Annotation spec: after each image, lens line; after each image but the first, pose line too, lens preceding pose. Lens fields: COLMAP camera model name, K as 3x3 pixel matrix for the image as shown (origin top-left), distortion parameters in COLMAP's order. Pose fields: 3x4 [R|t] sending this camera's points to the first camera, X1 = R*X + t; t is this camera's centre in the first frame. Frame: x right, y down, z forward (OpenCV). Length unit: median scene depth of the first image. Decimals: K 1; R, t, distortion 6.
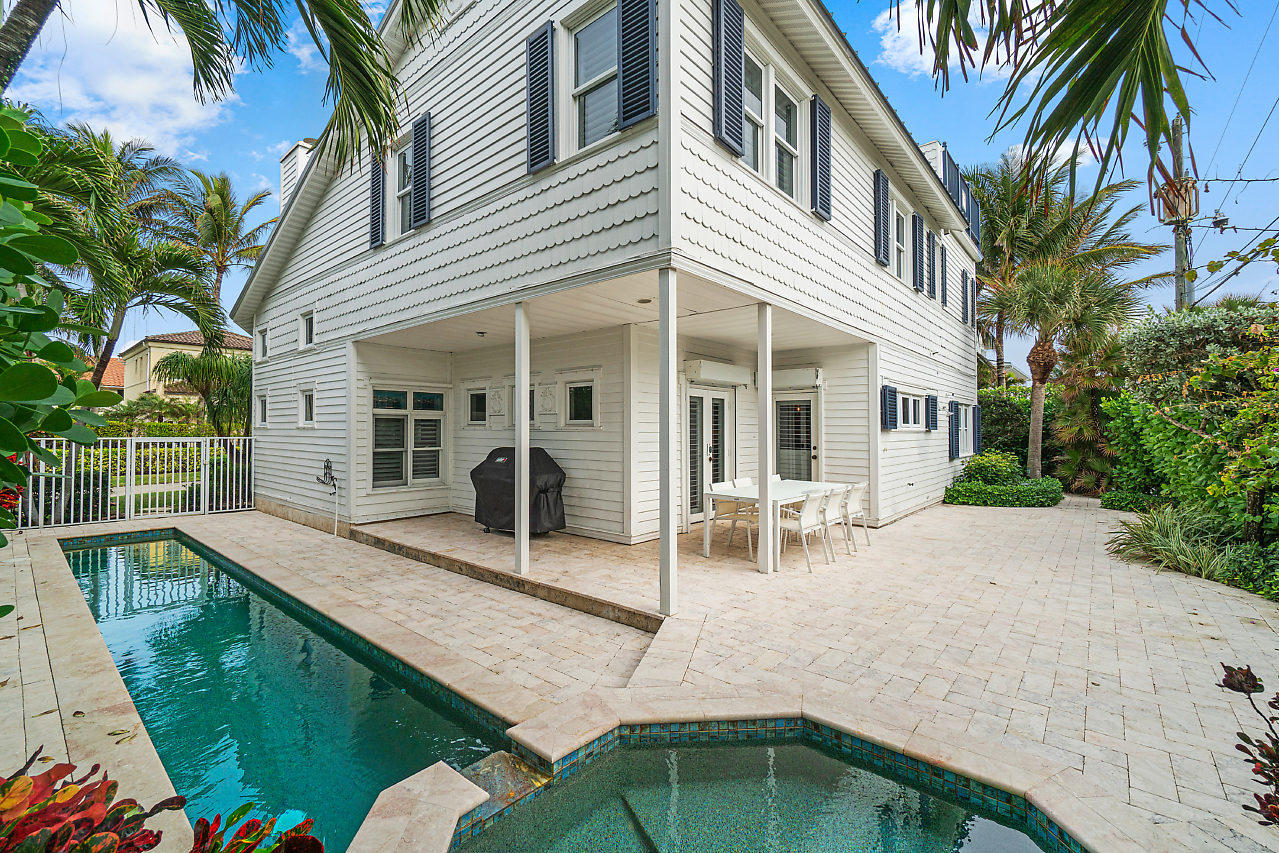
lens RADIAL K [[547.8, 0, 630.2], [0, 547.8, 422.0], [0, 0, 1]] dist [-0.004448, 0.002097]
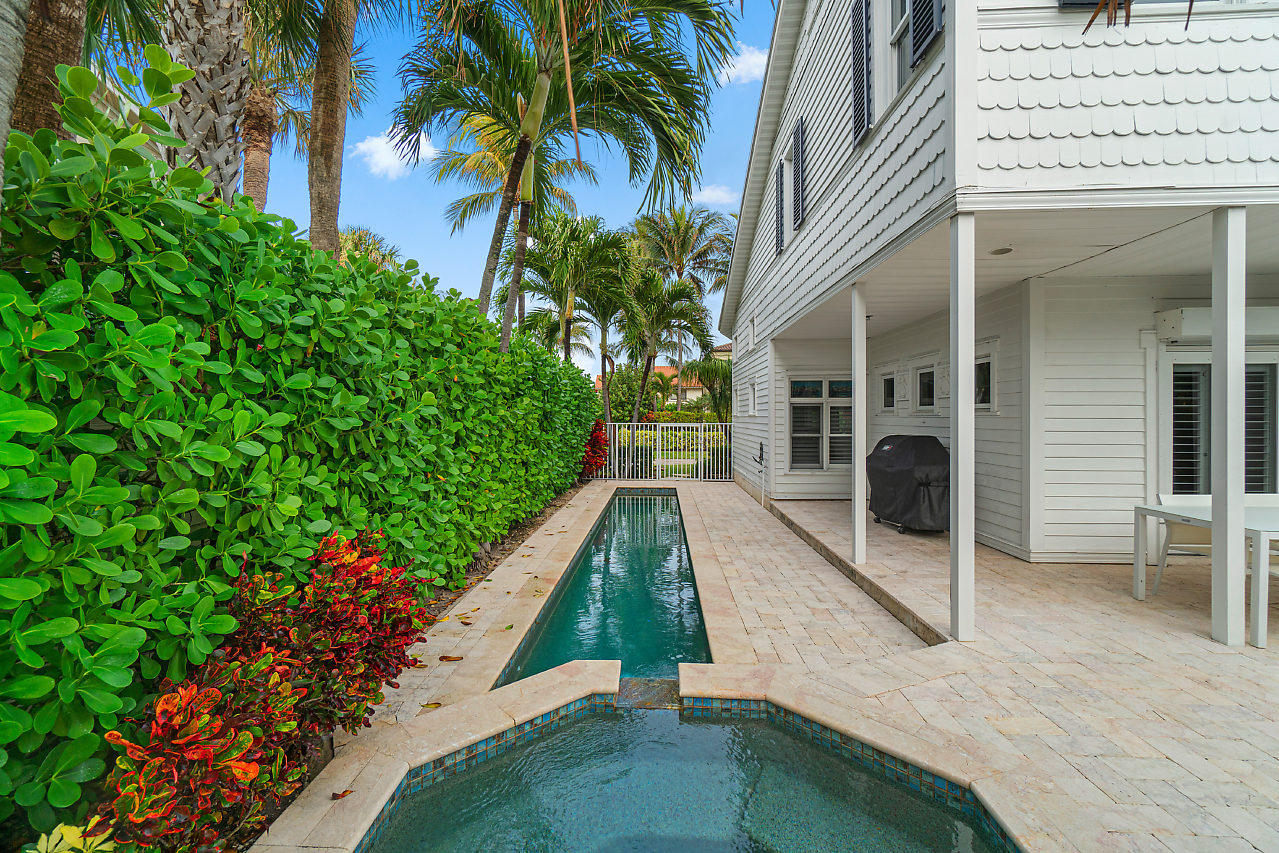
lens RADIAL K [[547.8, 0, 626.0], [0, 547.8, 426.1], [0, 0, 1]] dist [-0.004448, 0.002097]
pose [[0.609579, 0.007071, -0.792694, 0.260575], [0.017125, 0.999609, 0.022086, 0.003105], [0.792540, -0.027038, 0.609220, 0.070839]]
